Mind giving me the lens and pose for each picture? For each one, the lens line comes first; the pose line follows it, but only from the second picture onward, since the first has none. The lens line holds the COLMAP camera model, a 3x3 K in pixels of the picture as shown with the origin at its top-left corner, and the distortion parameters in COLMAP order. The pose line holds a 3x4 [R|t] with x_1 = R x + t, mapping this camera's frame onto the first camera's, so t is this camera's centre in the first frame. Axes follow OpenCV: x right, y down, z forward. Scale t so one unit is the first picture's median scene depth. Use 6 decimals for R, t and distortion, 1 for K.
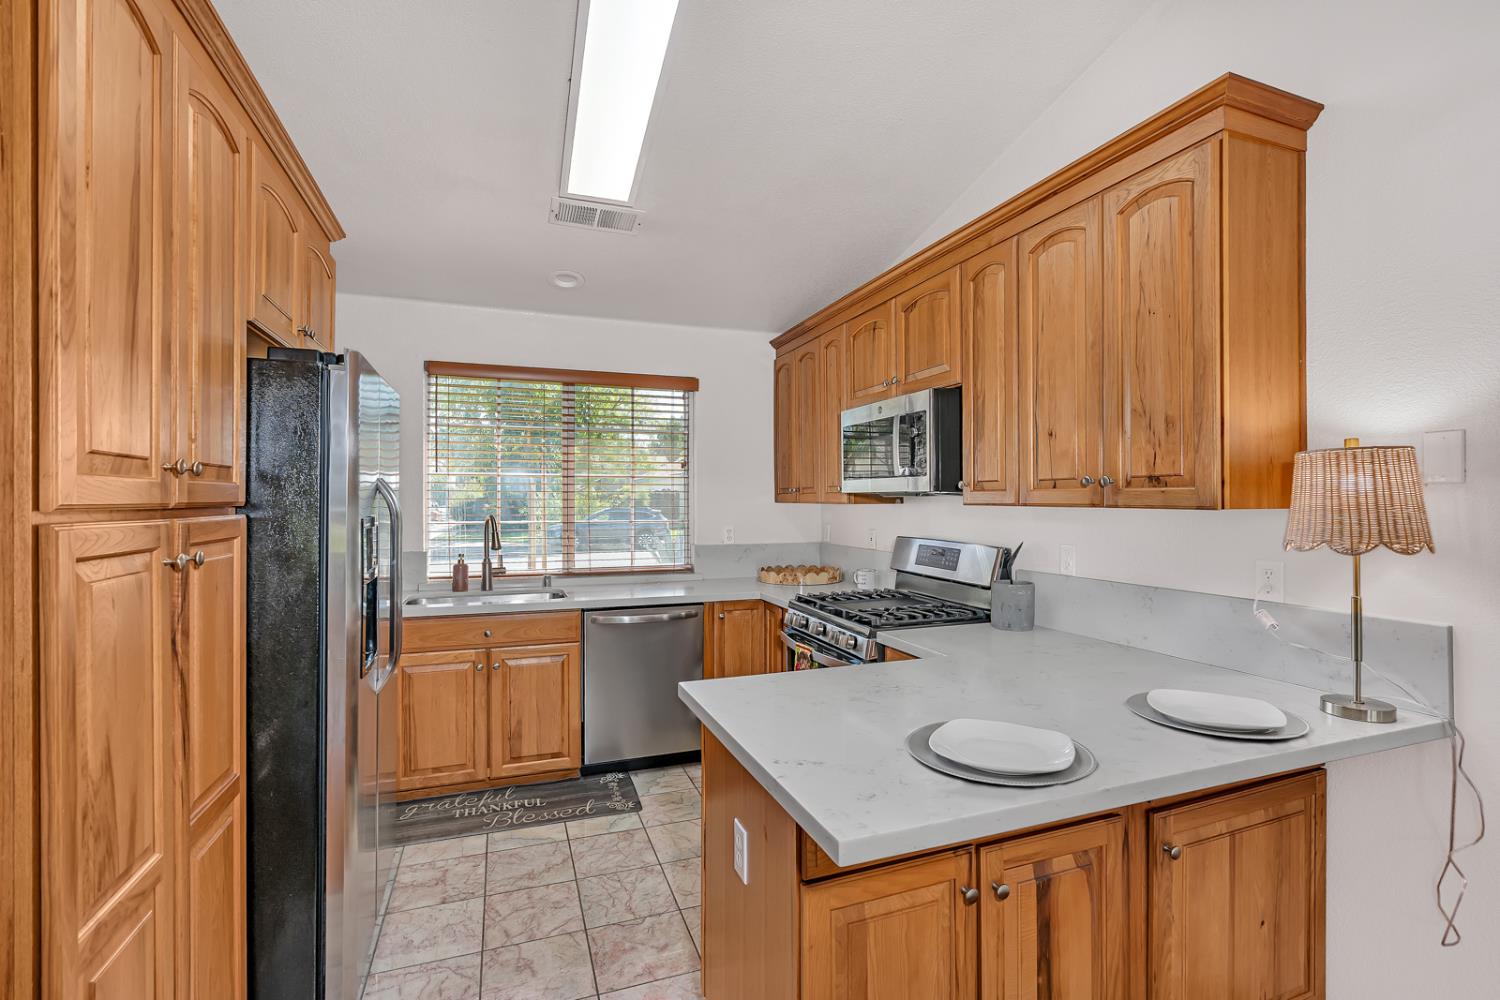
lens RADIAL K [[675.8, 0, 756.6], [0, 675.8, 496.0], [0, 0, 1]] dist [-0.007873, 0.001492]
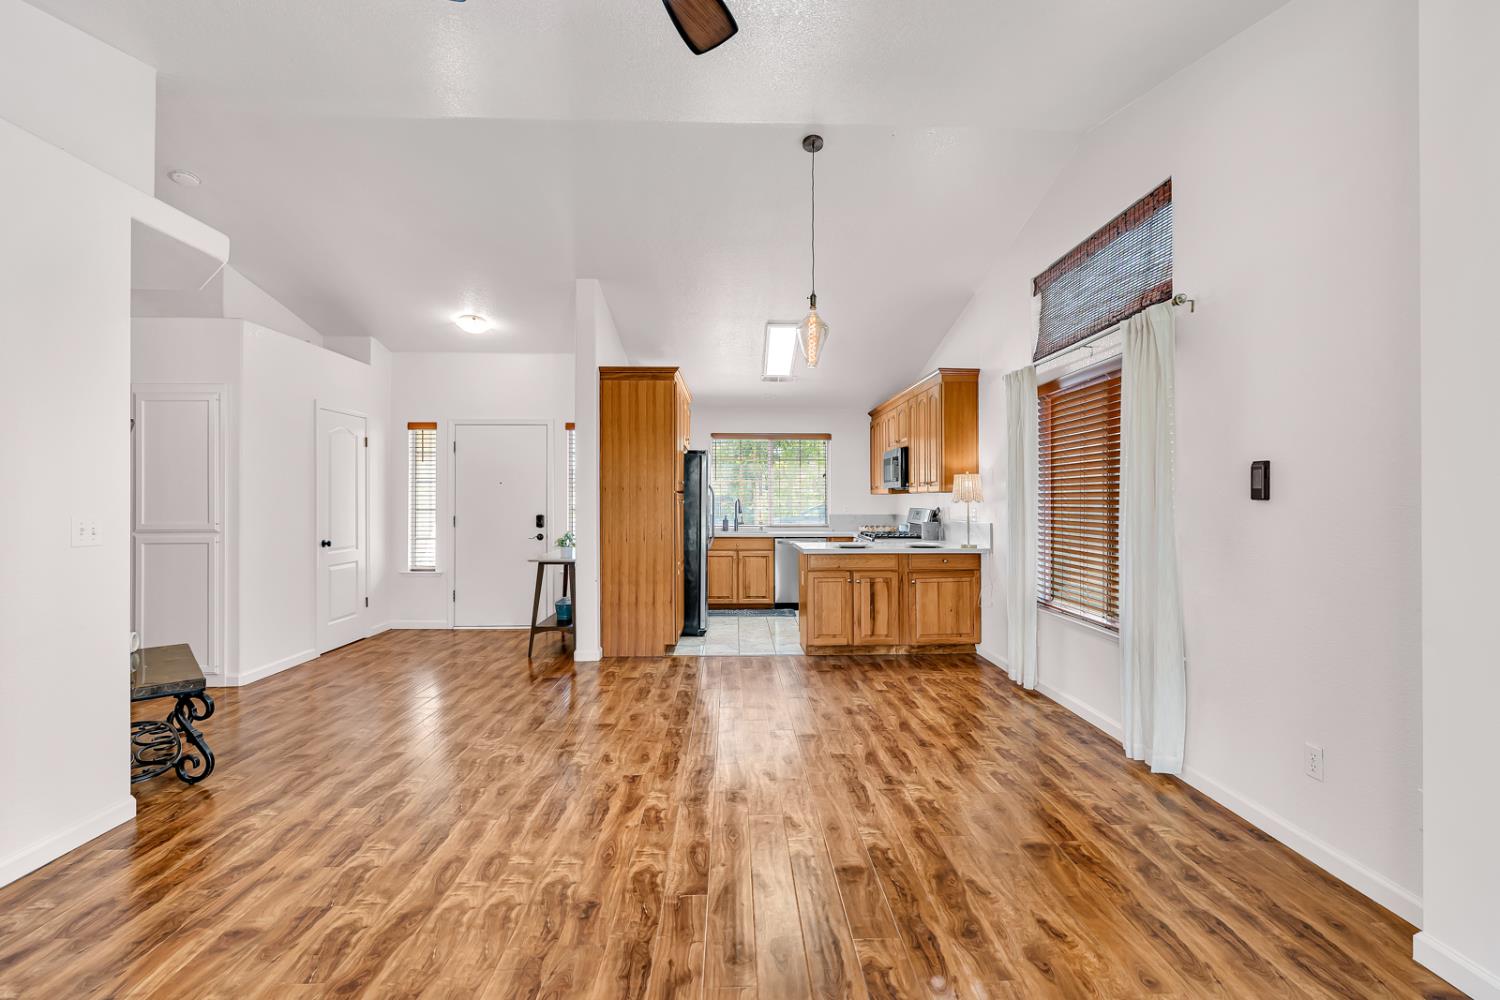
lens RADIAL K [[655.1, 0, 744.4], [0, 655.1, 499.2], [0, 0, 1]] dist [-0.002090, 0.000702]
pose [[0.941423, 0.001899, -0.337221, 0.454218], [-0.000660, 0.999993, 0.003788, 0.025456], [0.337226, -0.003343, 0.941418, -1.304230]]
